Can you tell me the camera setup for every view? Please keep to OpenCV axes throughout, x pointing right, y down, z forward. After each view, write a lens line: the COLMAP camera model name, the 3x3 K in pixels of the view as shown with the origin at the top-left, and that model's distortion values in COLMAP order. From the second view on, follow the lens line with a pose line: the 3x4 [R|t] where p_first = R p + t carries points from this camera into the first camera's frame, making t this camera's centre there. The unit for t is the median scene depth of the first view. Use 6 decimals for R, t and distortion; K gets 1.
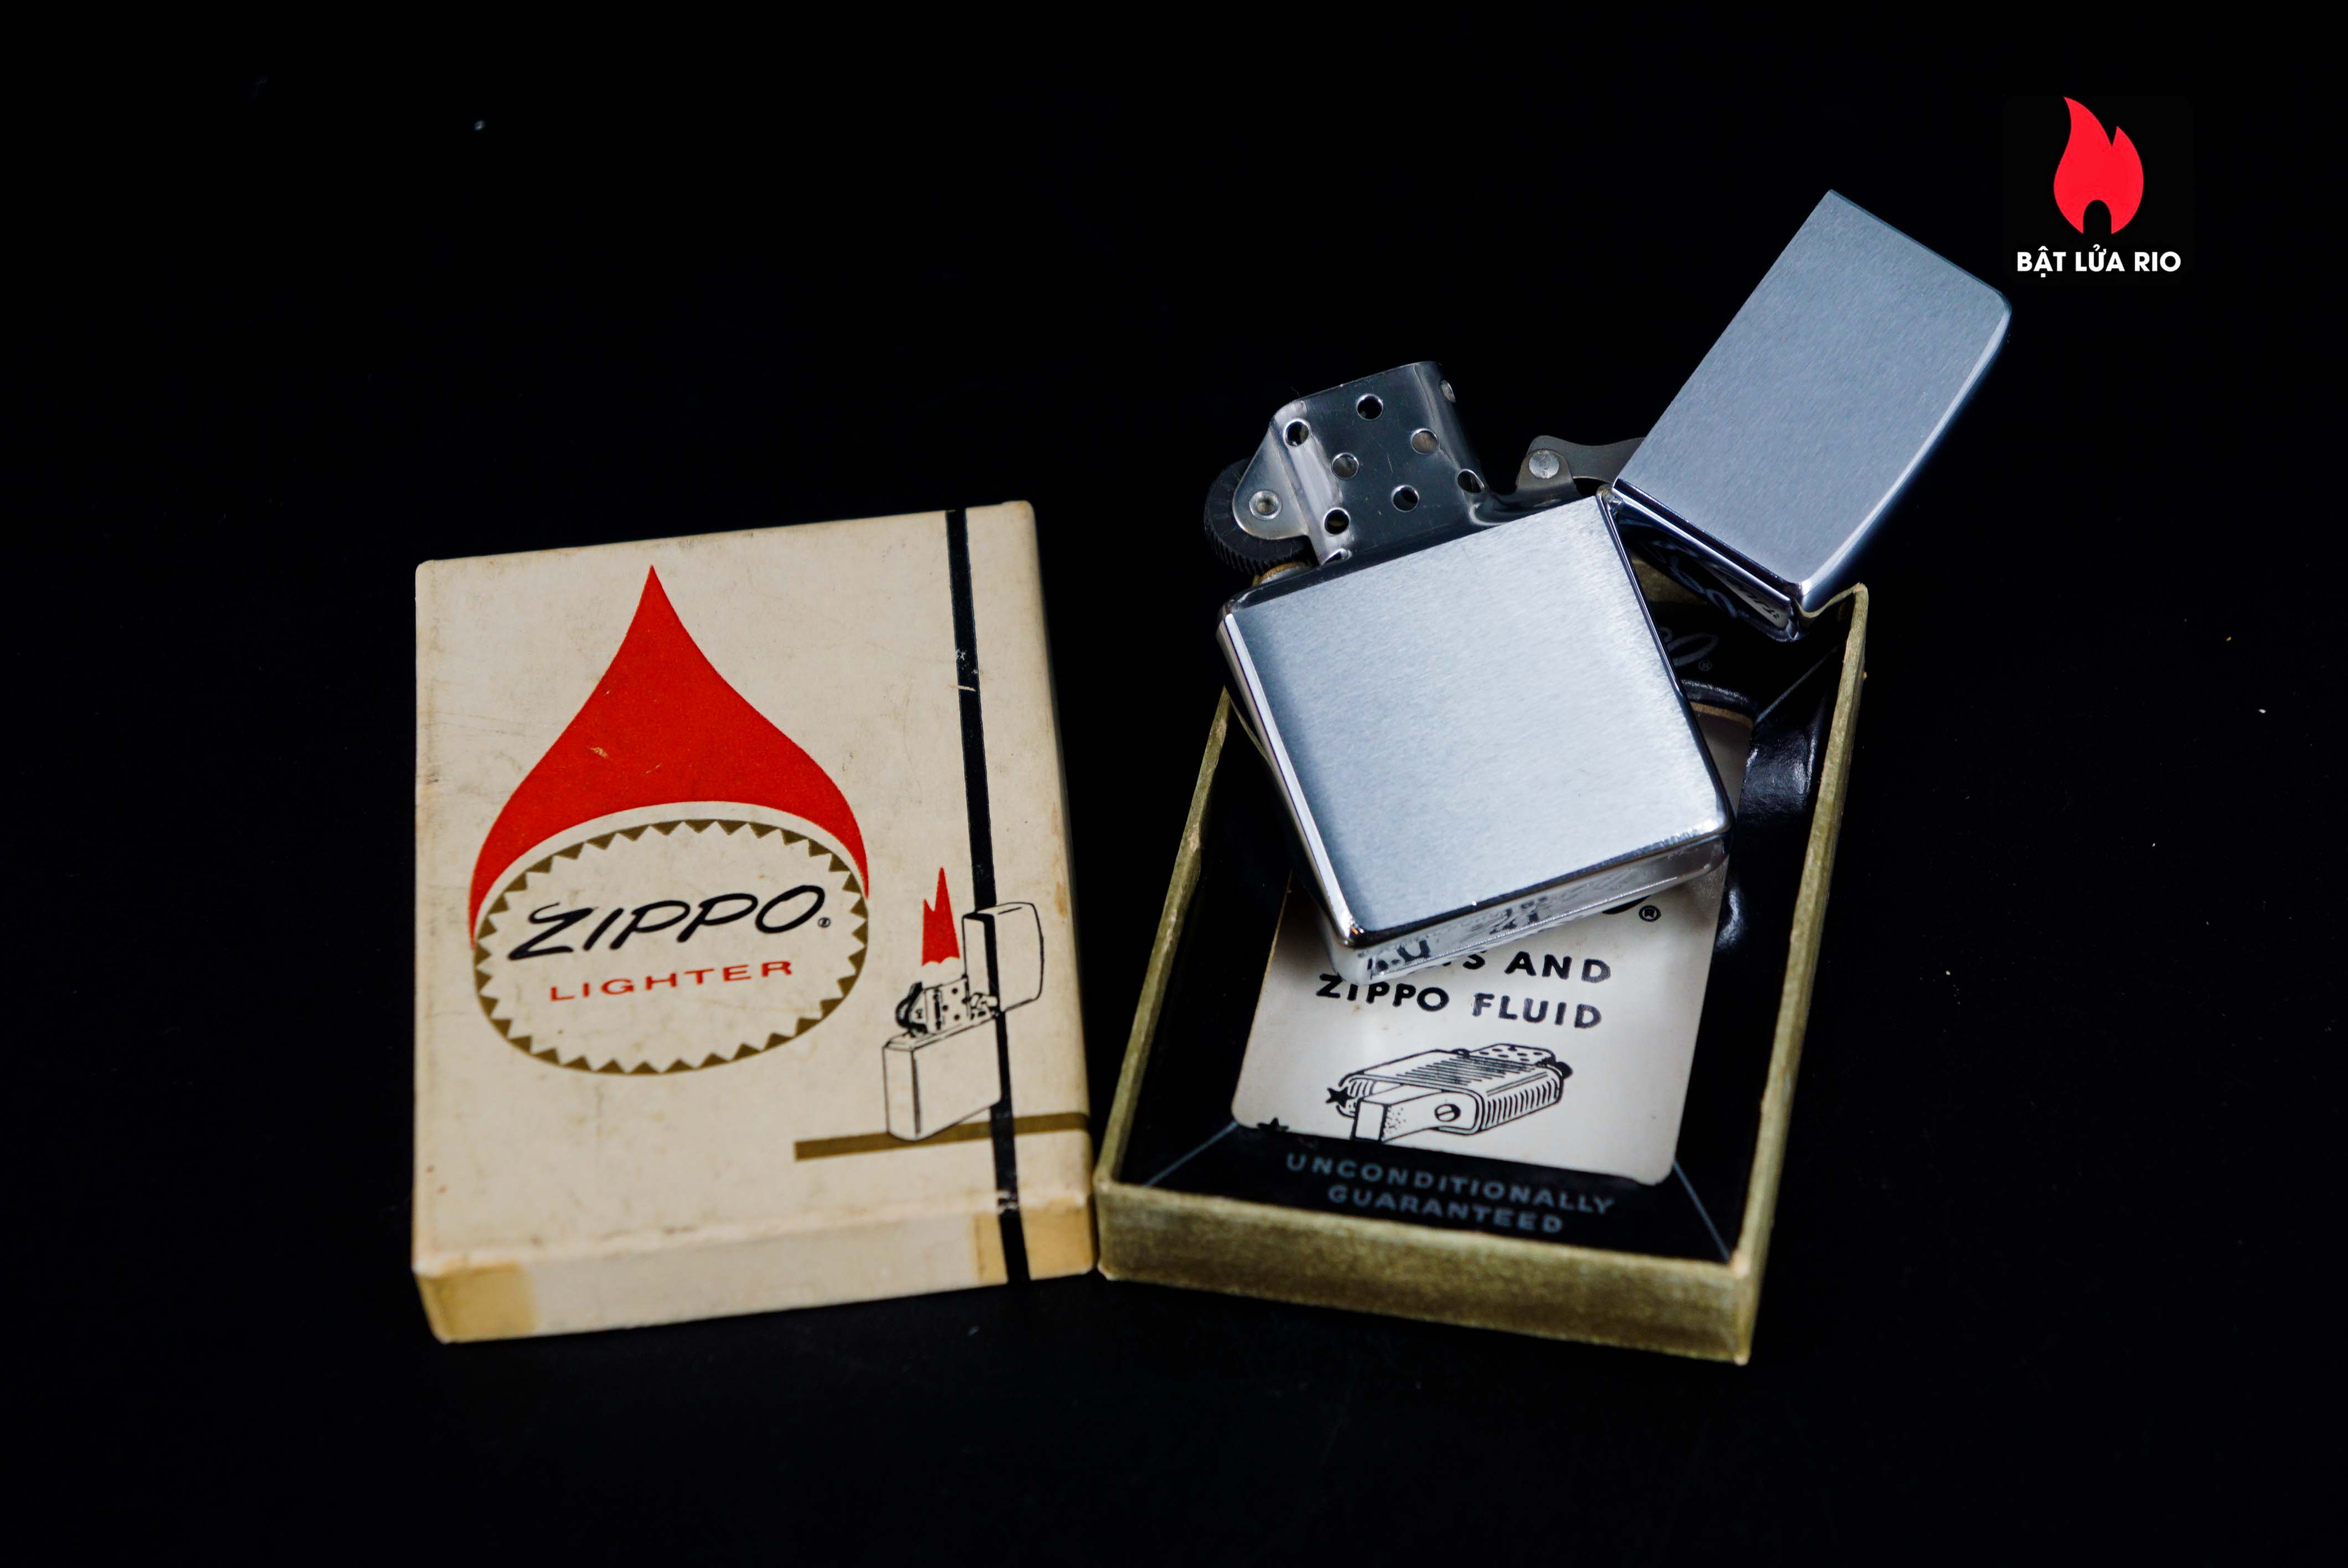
lens RADIAL K [[5835.1, 0, 1174.0], [0, 5835.1, 784.0], [0, 0, 1]] dist [0.388351, -0.189502]
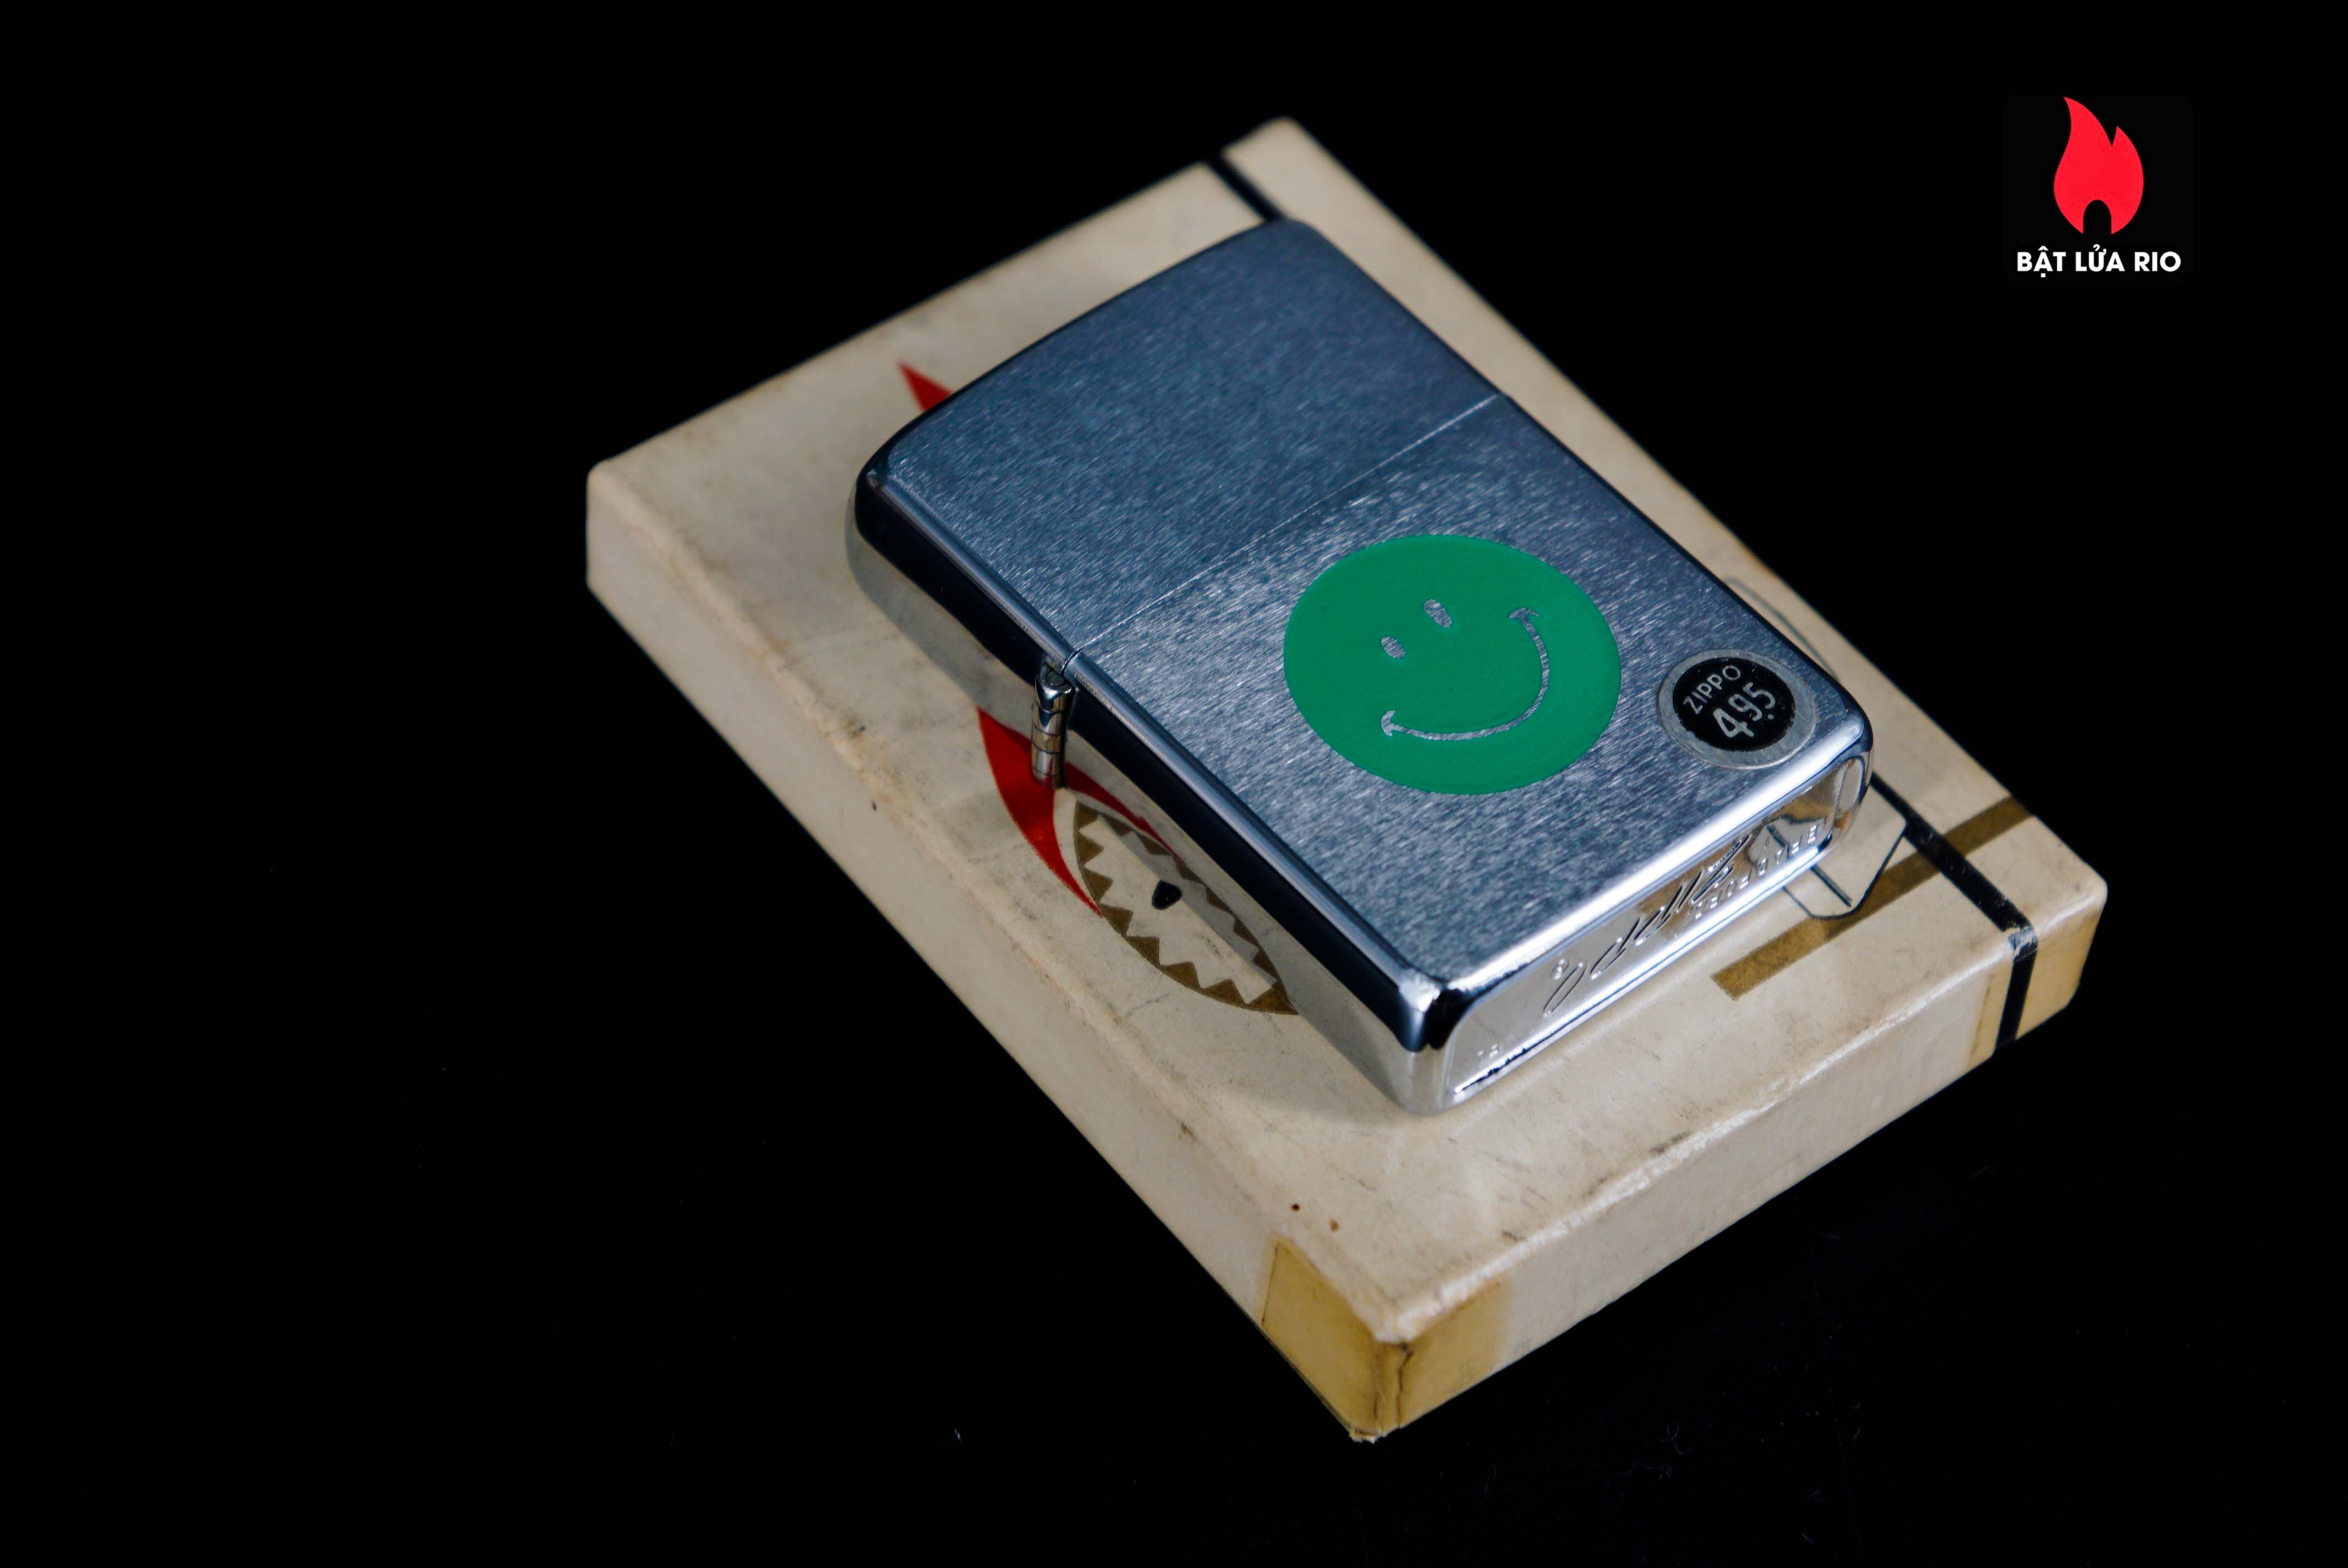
lens RADIAL K [[5835.1, 0, 1174.0], [0, 5835.1, 784.0], [0, 0, 1]] dist [0.388351, -0.189502]
pose [[0.828244, -0.350093, 0.437546, -0.411720], [0.342839, 0.934214, 0.098521, -0.051267], [-0.443253, 0.068408, 0.893783, 0.391215]]
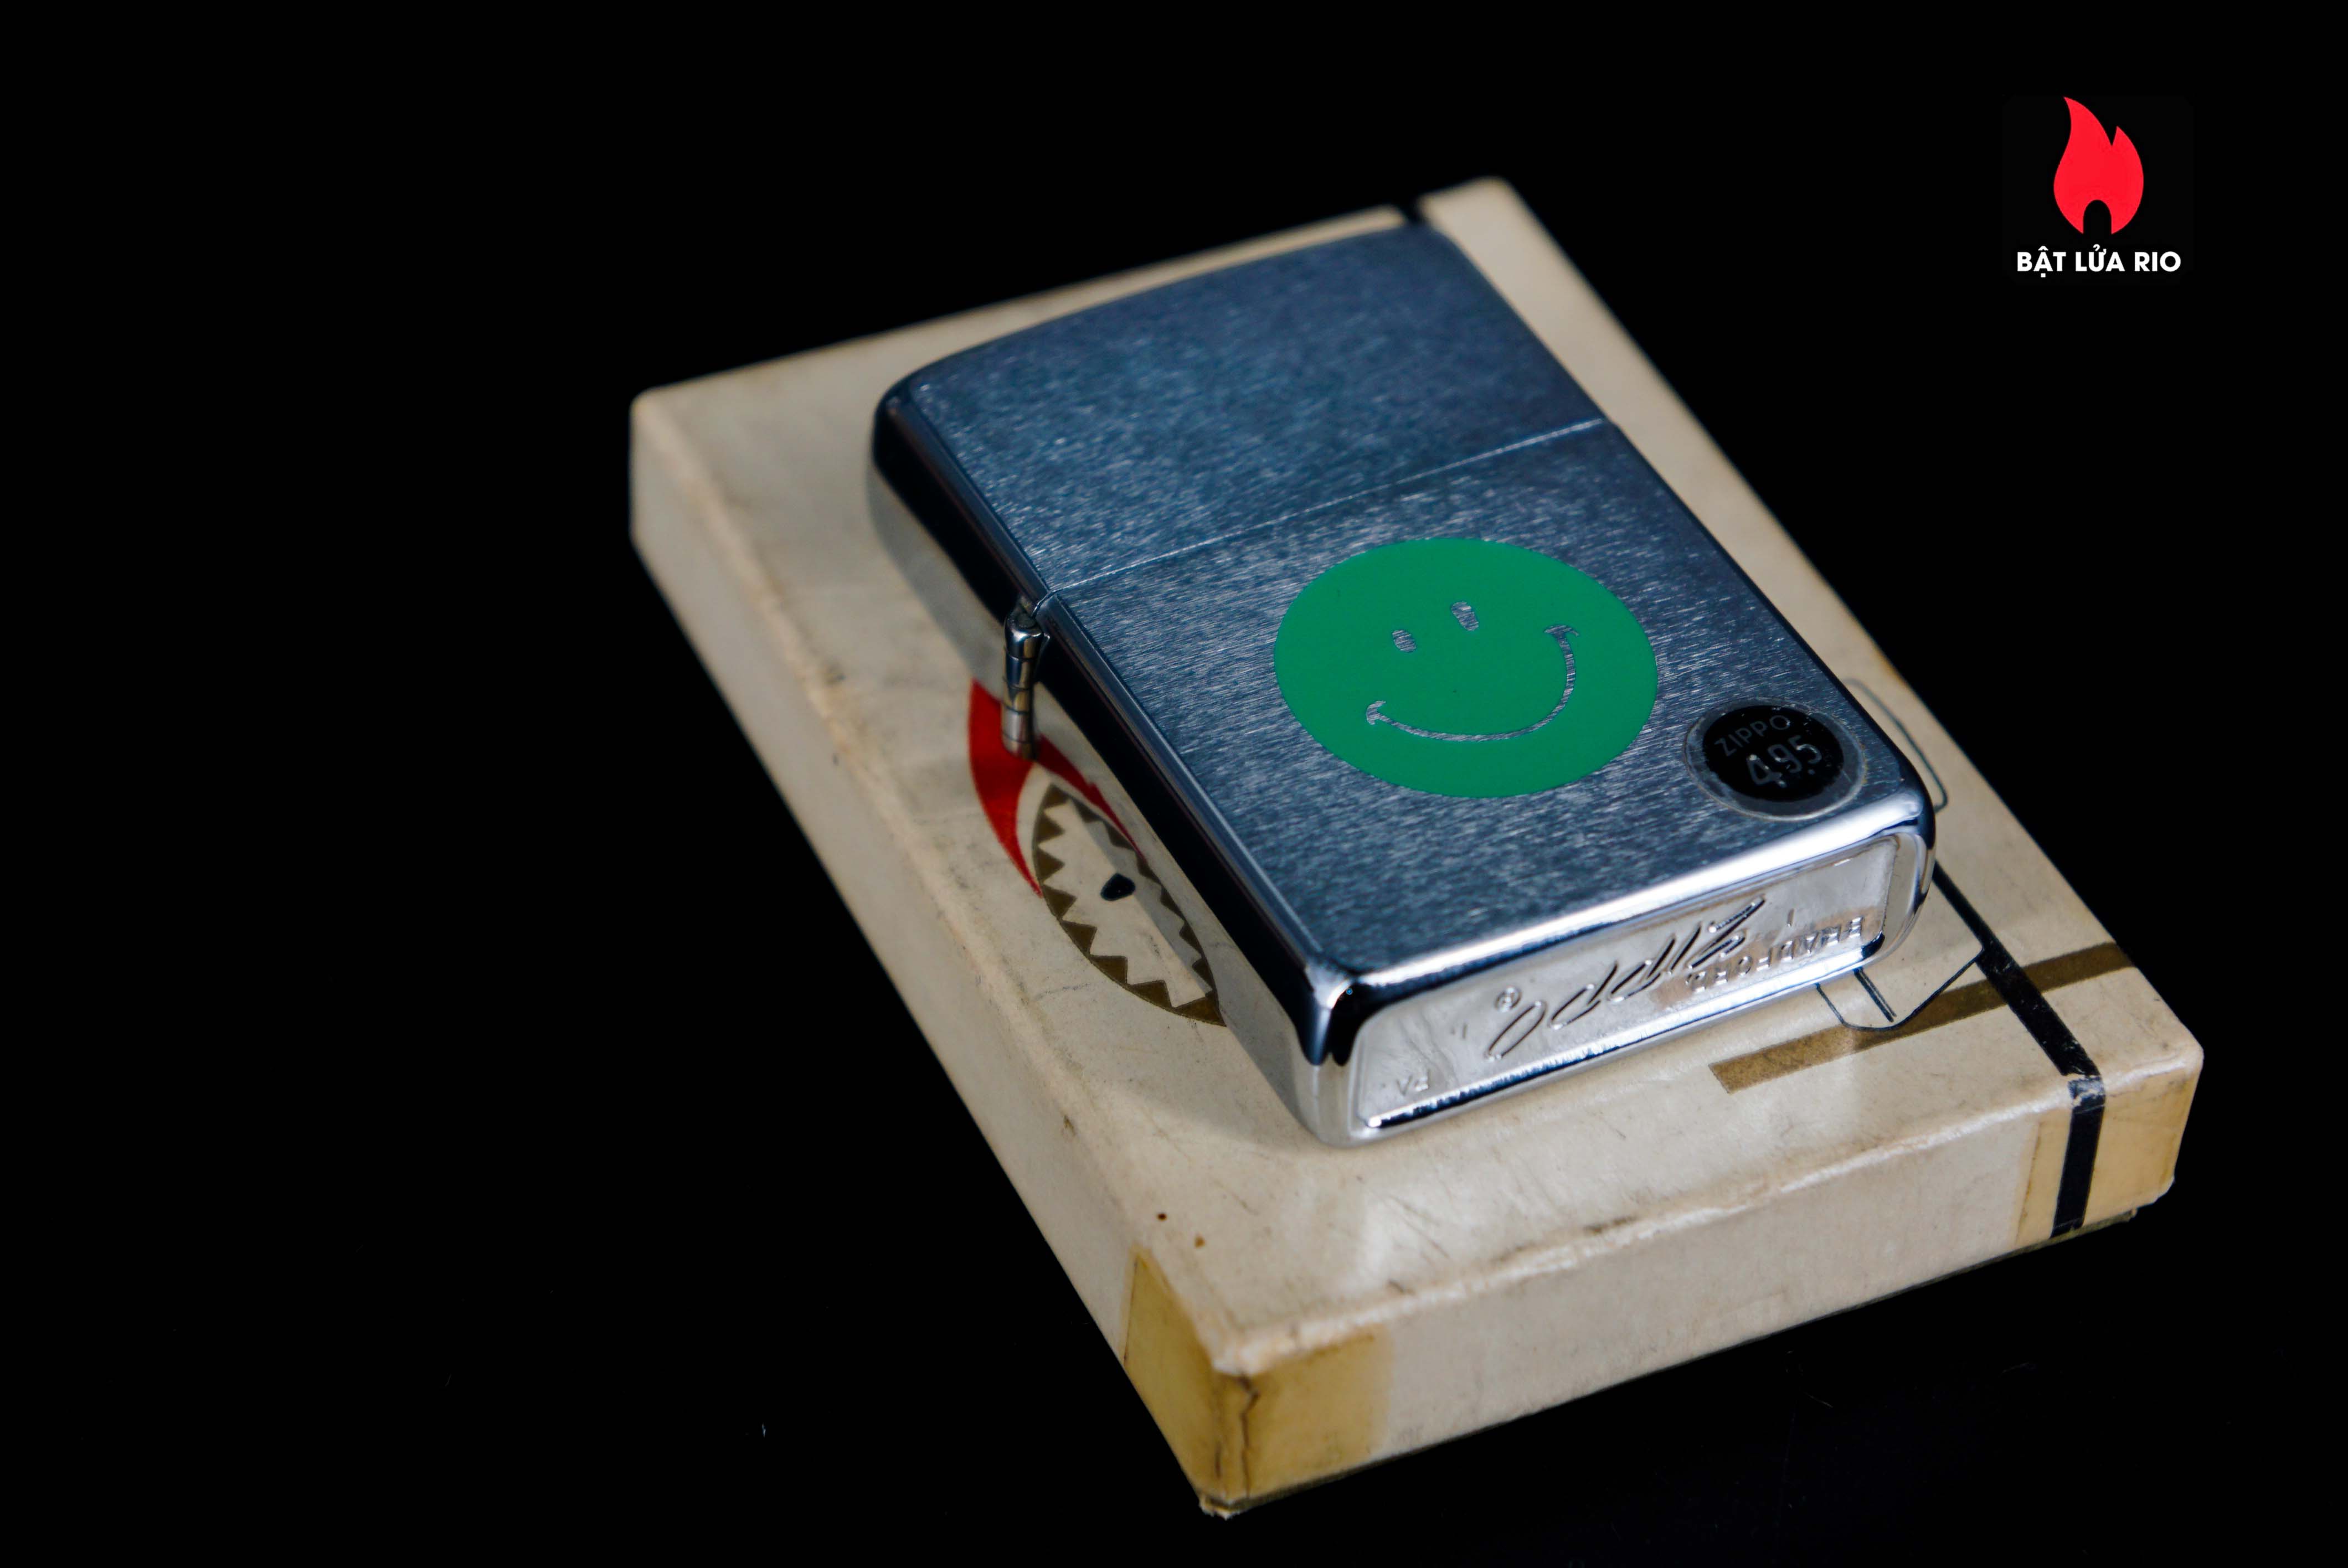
lens RADIAL K [[5835.1, 0, 1174.0], [0, 5835.1, 784.0], [0, 0, 1]] dist [0.388351, -0.189502]
pose [[0.931794, -0.159342, 0.326146, -0.307517], [0.196826, 0.976735, -0.085134, 0.072319], [-0.304992, 0.143521, 0.941478, 0.428250]]
